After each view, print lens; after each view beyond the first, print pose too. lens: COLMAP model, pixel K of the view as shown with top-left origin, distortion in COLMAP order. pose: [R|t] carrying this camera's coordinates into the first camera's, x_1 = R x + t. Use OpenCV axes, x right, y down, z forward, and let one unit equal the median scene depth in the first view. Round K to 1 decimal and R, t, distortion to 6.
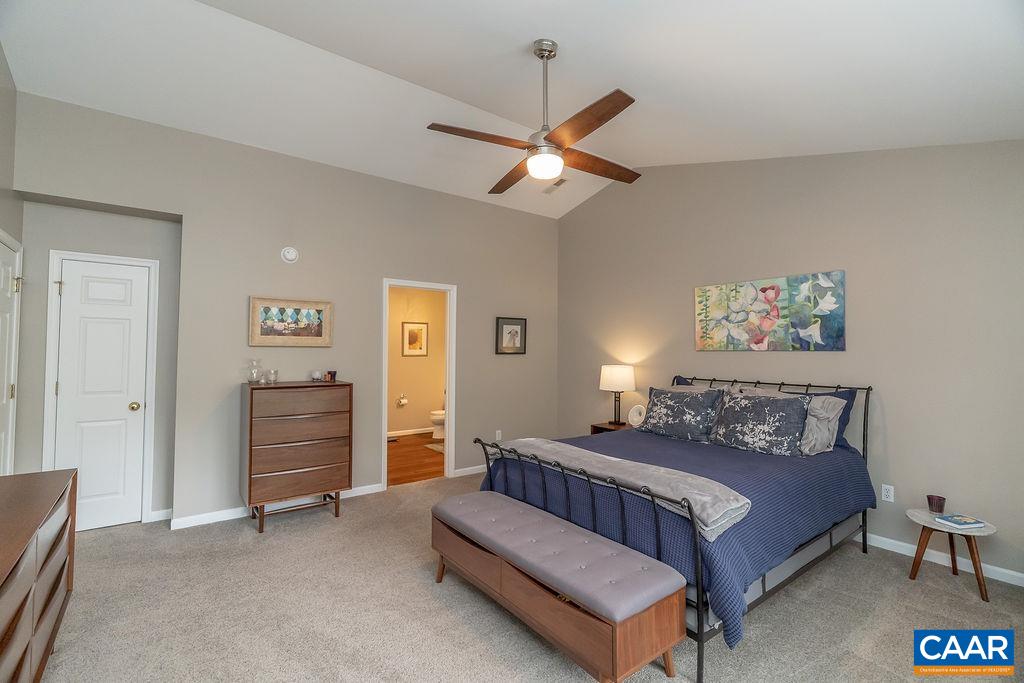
lens RADIAL K [[461.2, 0, 530.0], [0, 461.2, 339.7], [0, 0, 1]] dist [-0.005918, 0.000603]
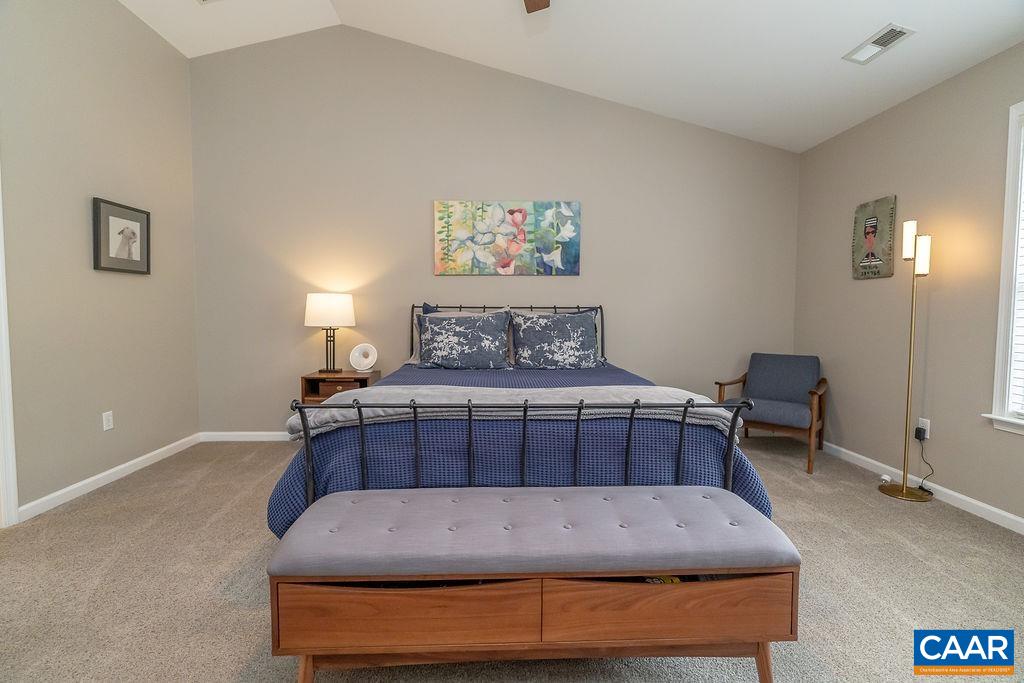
lens RADIAL K [[461.2, 0, 510.9], [0, 461.2, 337.8], [0, 0, 1]] dist [-0.005918, 0.000603]
pose [[0.594583, -0.052255, 0.802334, -0.293737], [-0.015694, 0.996942, 0.076559, 0.083770], [-0.803881, -0.058112, 0.591945, 0.415628]]
